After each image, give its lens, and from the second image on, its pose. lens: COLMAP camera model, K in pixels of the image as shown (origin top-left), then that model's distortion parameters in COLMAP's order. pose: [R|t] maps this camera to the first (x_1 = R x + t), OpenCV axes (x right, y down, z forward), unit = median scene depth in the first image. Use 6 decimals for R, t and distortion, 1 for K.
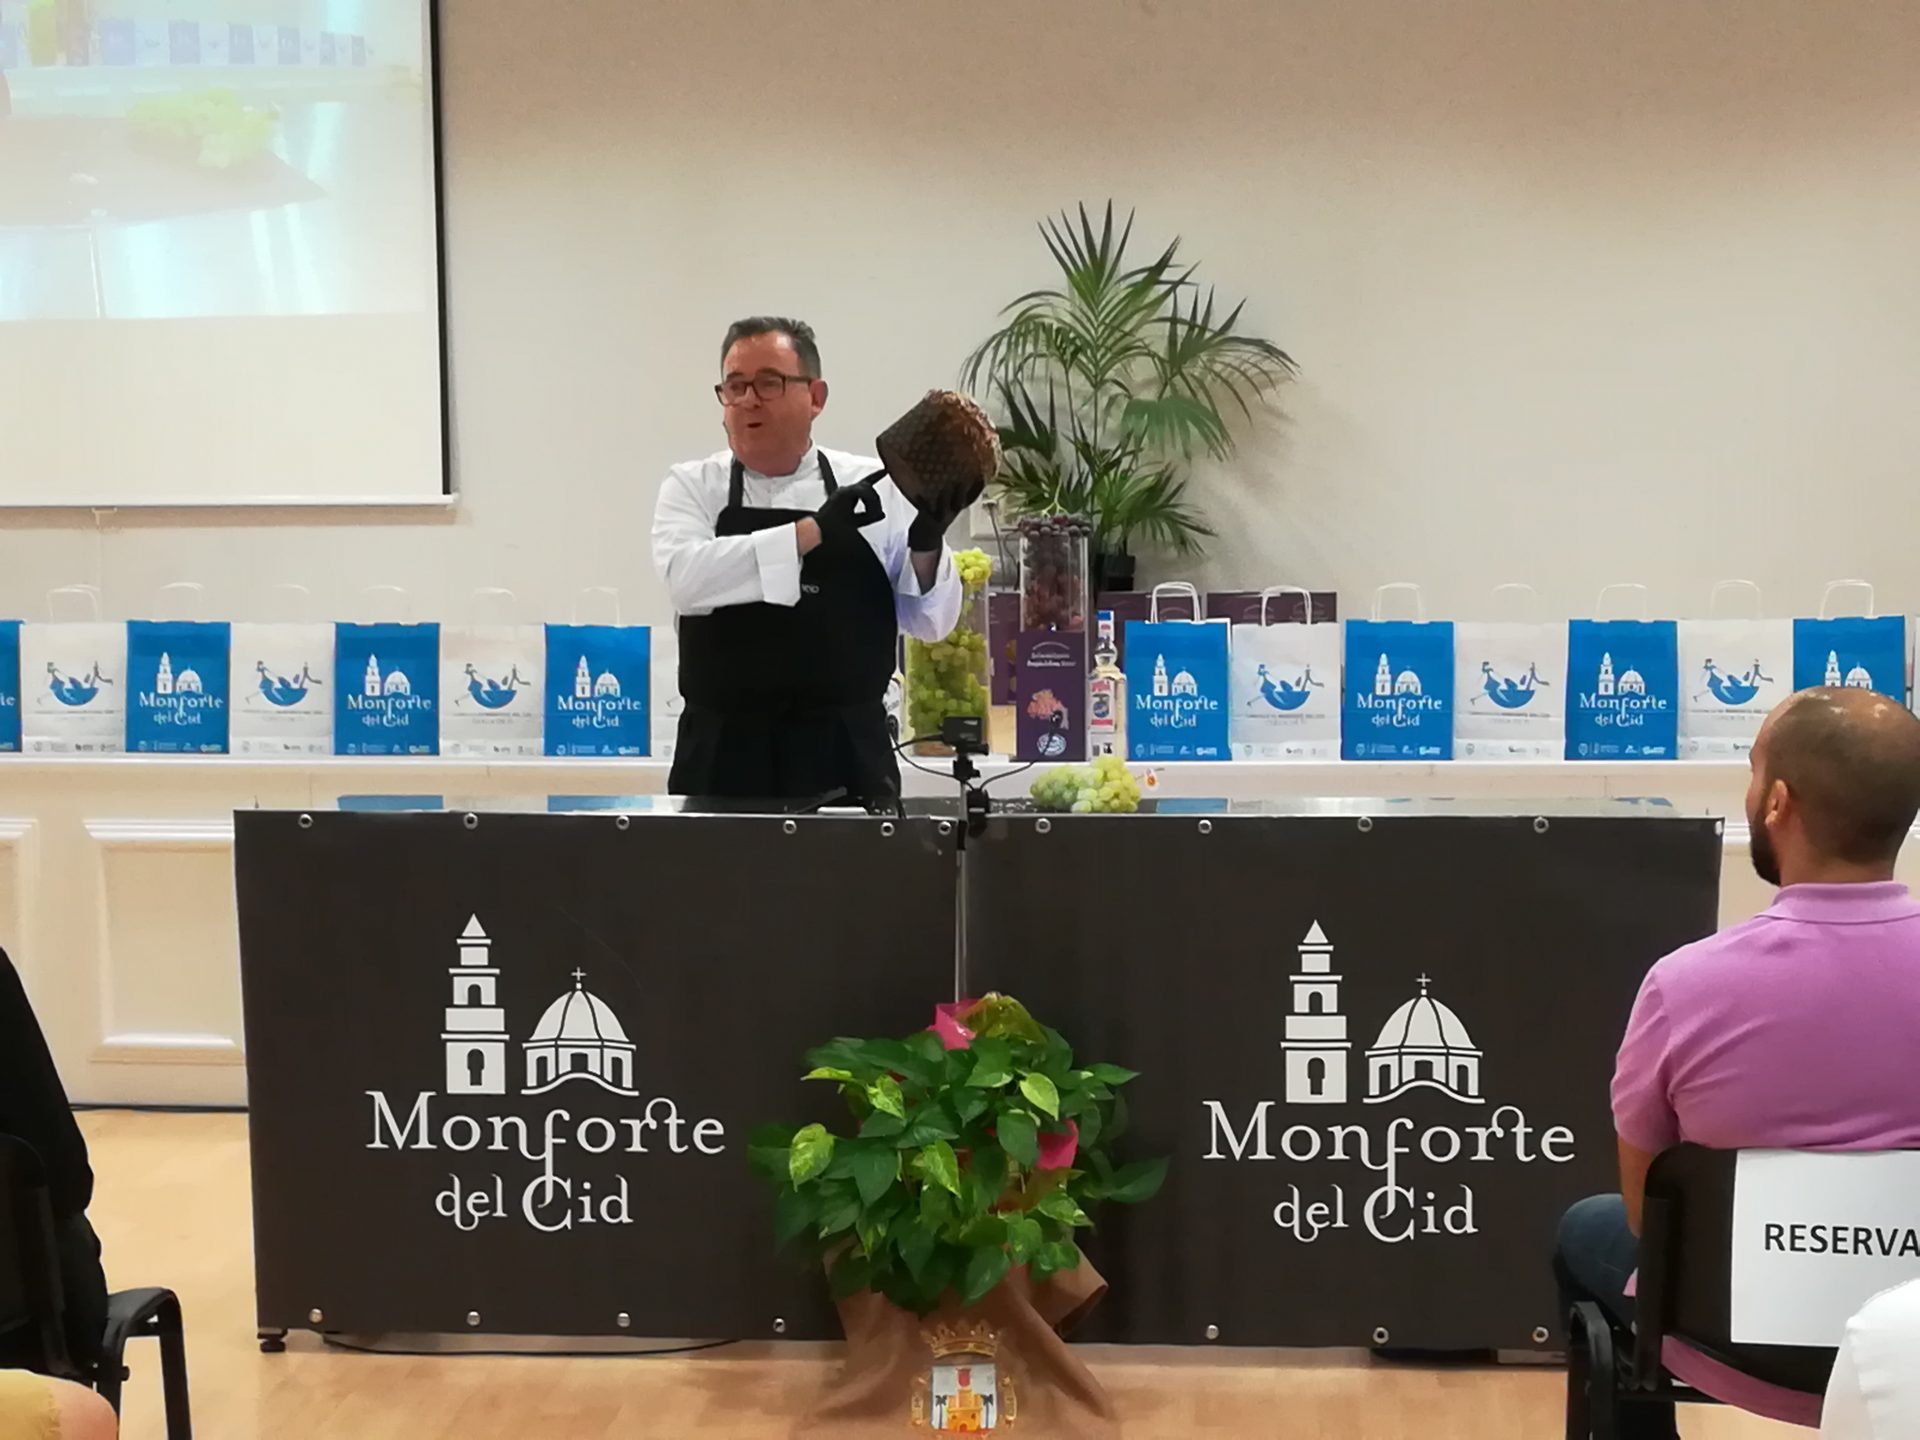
lens RADIAL K [[3567.8, 0, 960.0], [0, 3567.8, 720.0], [0, 0, 1]] dist [0.054582, -0.212560]
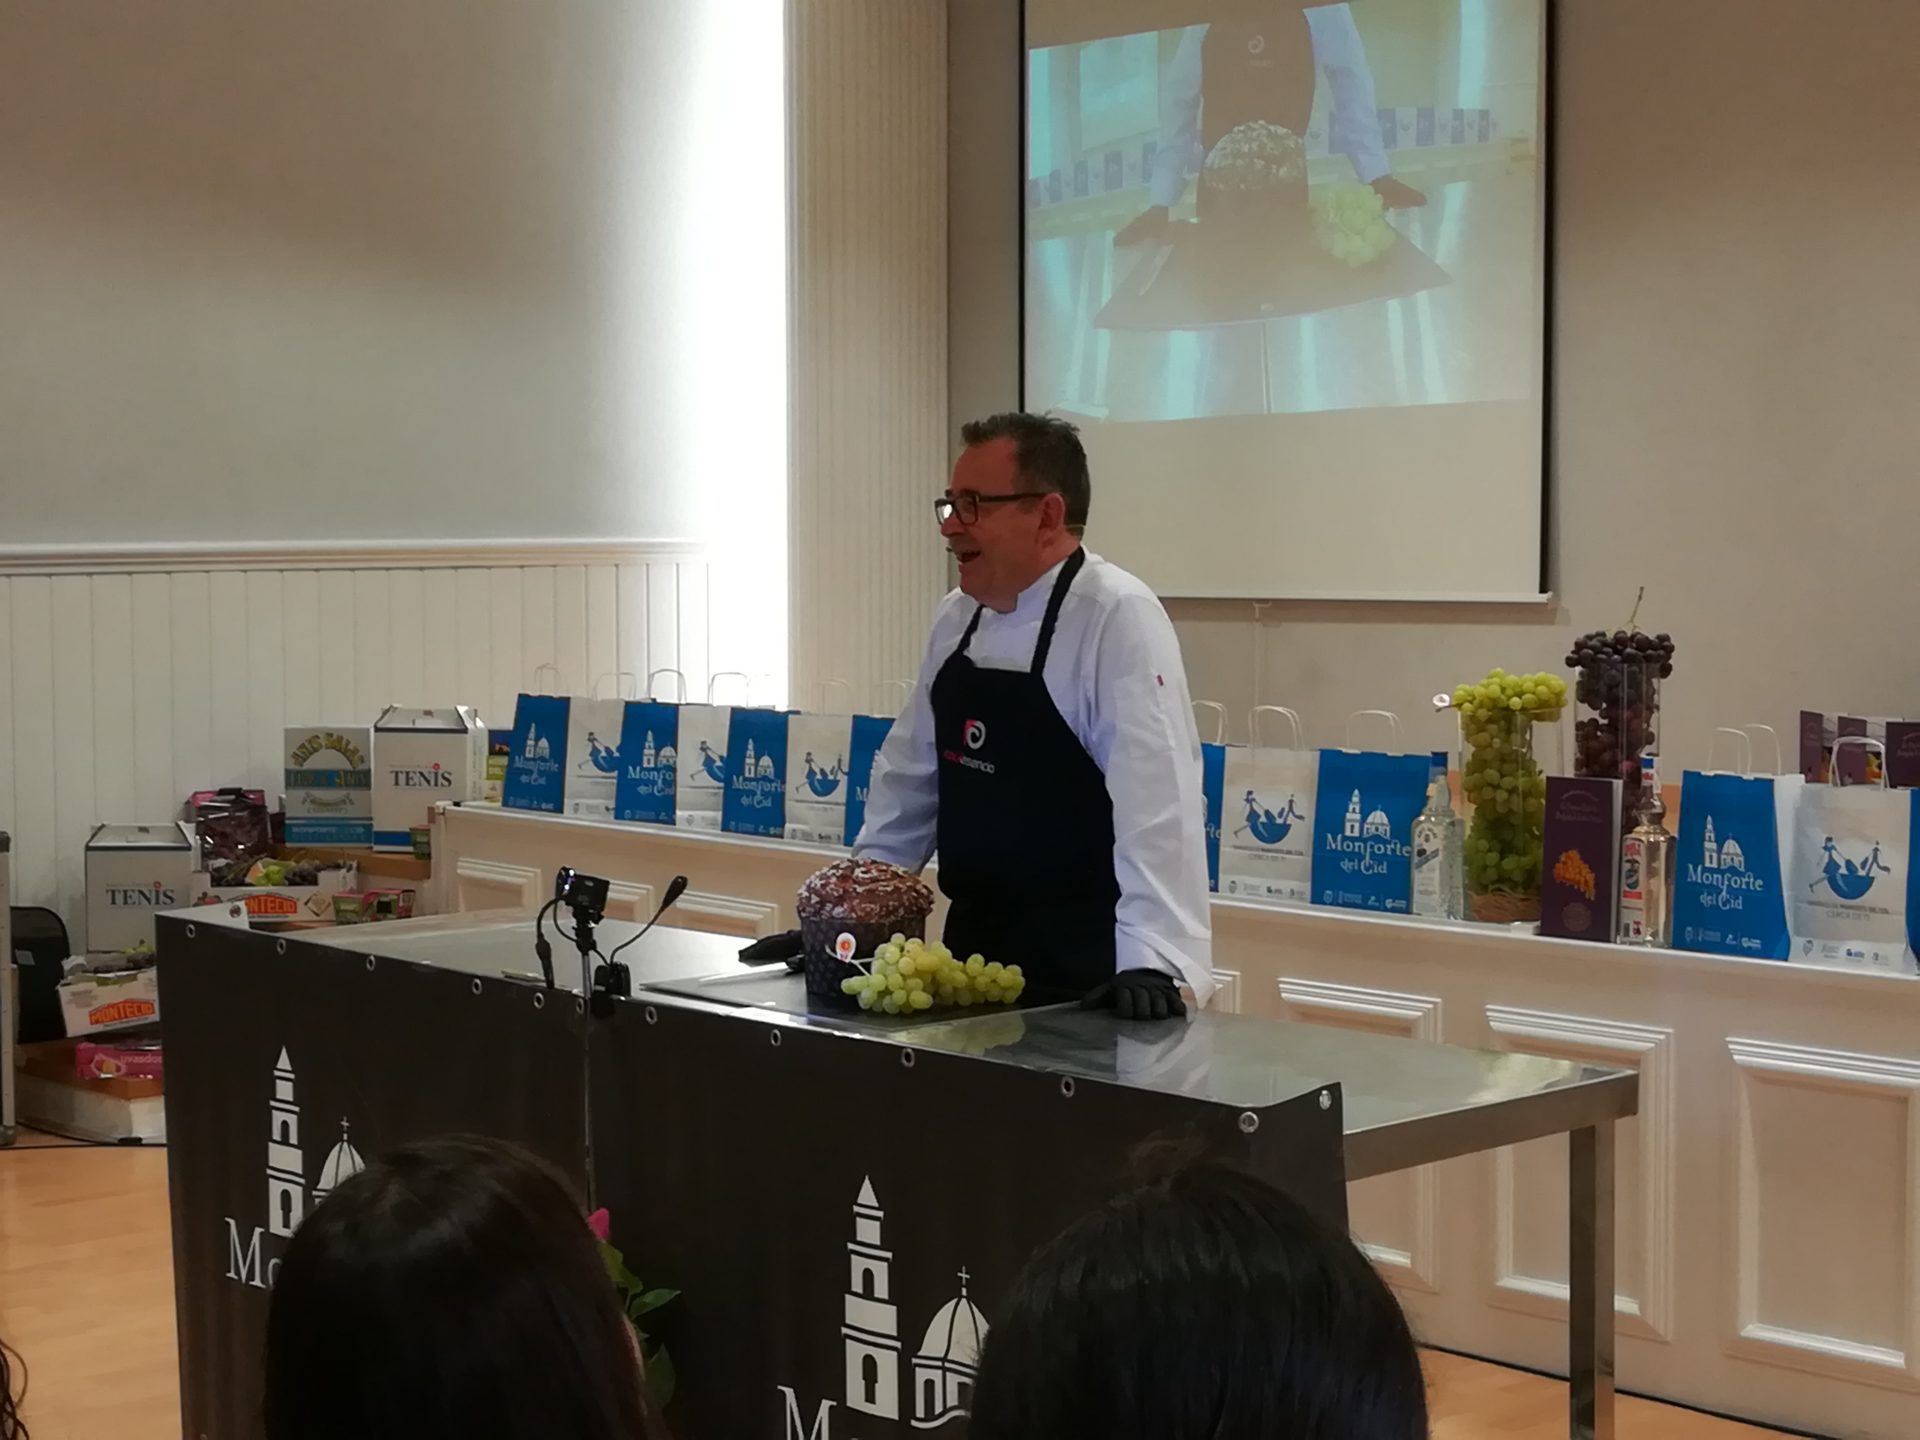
lens RADIAL K [[3263.2, 0, 960.0], [0, 3263.2, 720.0], [0, 0, 1]] dist [0.044954, 0.211180]
pose [[0.744074, 0.045329, -0.666558, 0.413960], [-0.057424, 0.998343, 0.003790, -0.032634], [0.665625, 0.035457, 0.745444, 0.347518]]
